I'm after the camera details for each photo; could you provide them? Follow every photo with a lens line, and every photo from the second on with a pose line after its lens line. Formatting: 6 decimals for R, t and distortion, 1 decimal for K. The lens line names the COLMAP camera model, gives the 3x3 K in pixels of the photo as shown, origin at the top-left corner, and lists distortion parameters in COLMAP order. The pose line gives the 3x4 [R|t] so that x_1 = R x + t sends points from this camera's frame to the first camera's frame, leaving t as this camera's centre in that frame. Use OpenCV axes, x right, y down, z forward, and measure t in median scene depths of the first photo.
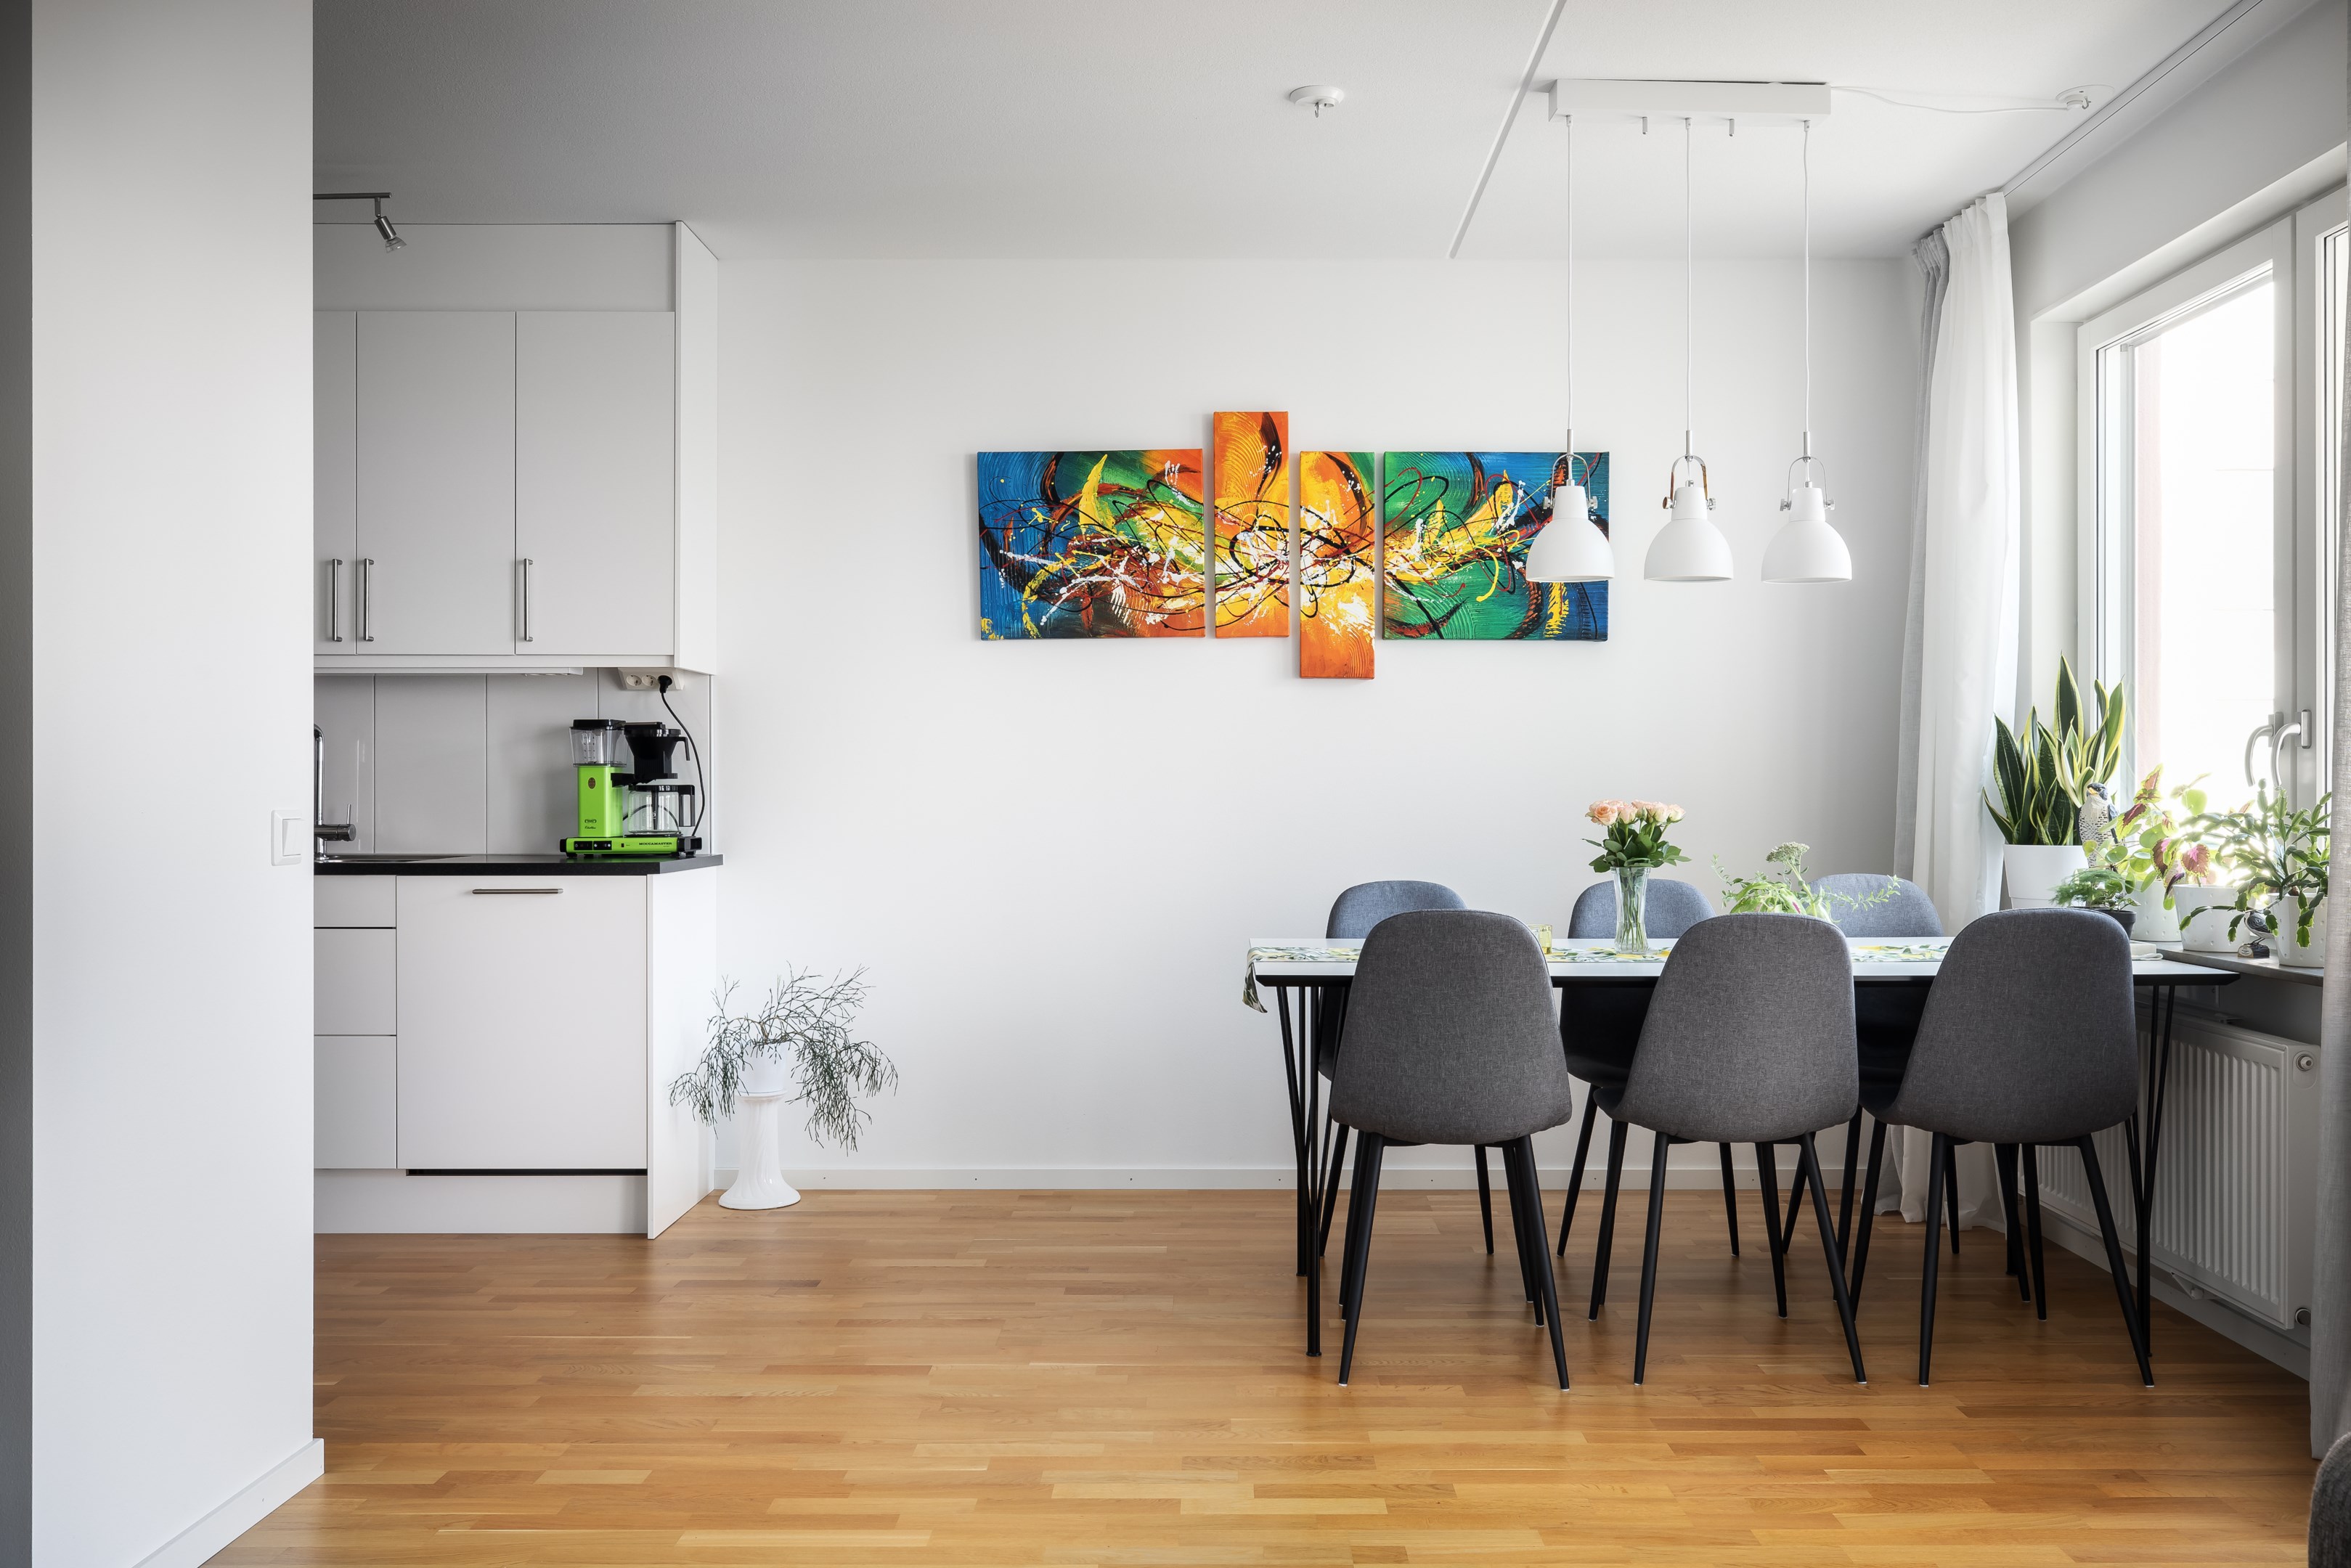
lens RADIAL K [[1959.0, 0, 1210.2], [0, 1959.0, 787.6], [0, 0, 1]] dist [-0.004930, -0.000032]
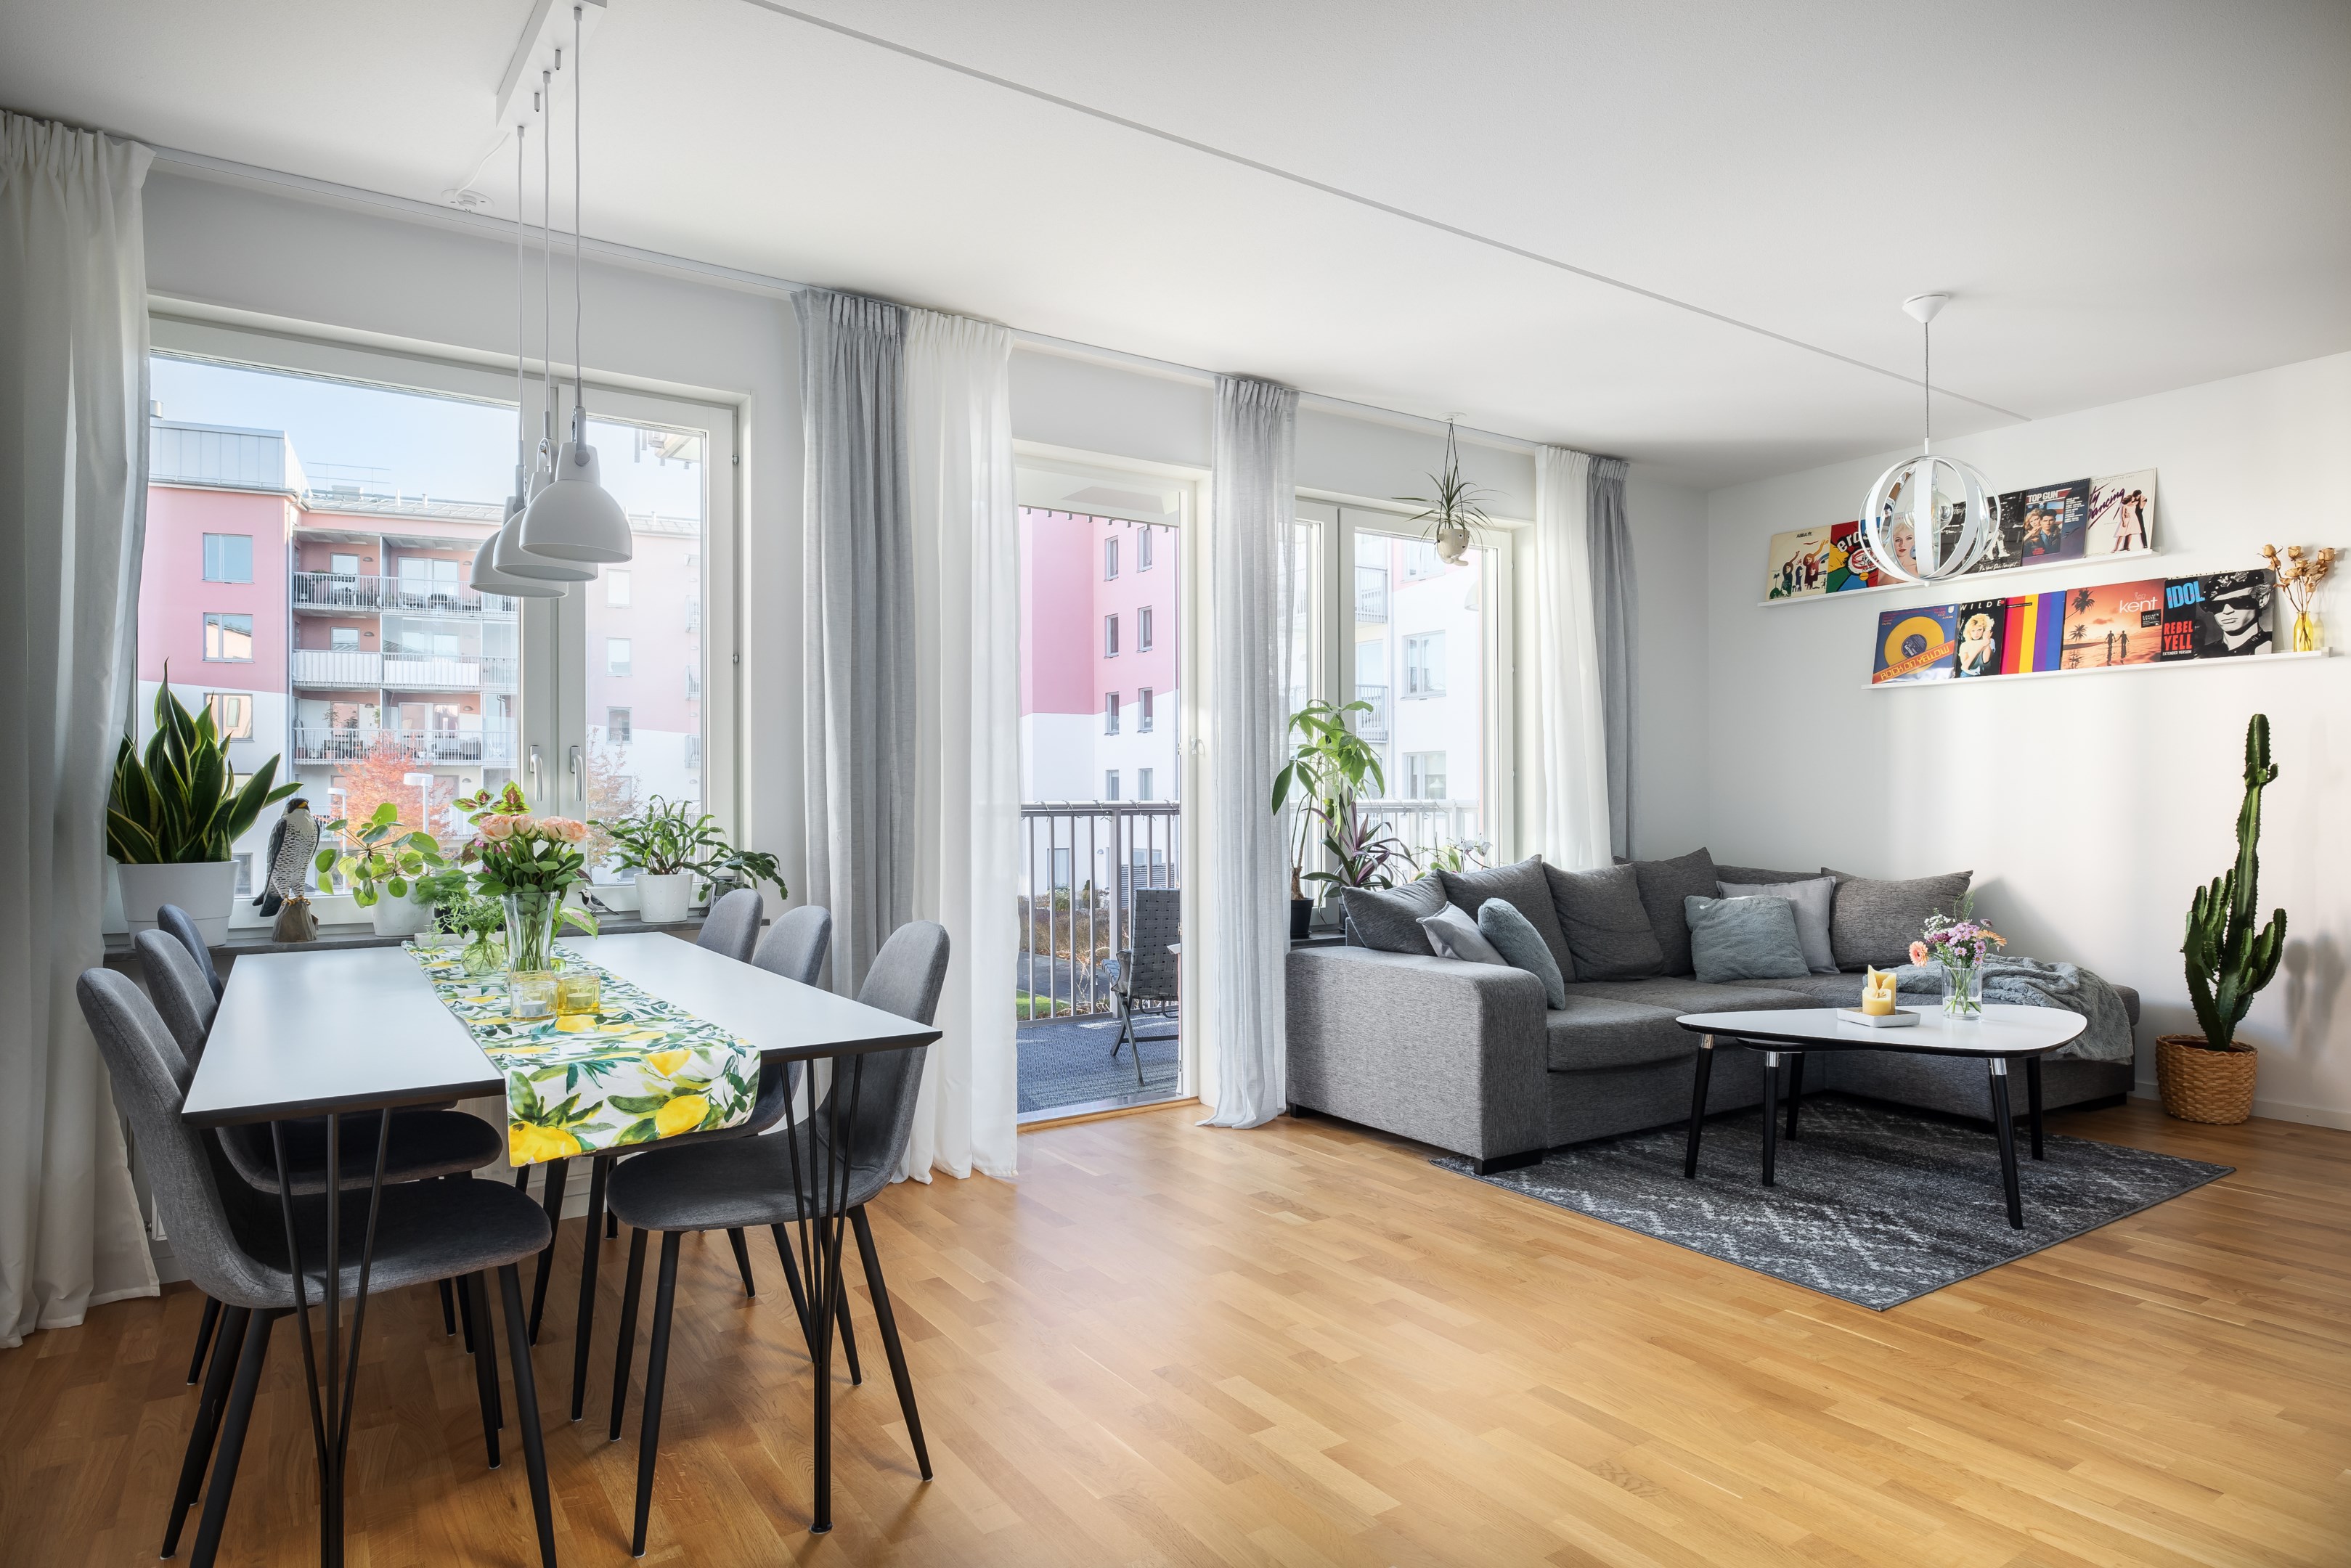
lens RADIAL K [[1332.0, 0, 1178.7], [0, 1332.0, 792.7], [0, 0, 1]] dist [0.000326, -0.000145]
pose [[-0.564762, 0.008026, 0.825215, -0.334370], [0.002634, 0.999965, -0.007923, 0.001443], [-0.825250, -0.002301, -0.564763, 0.849242]]
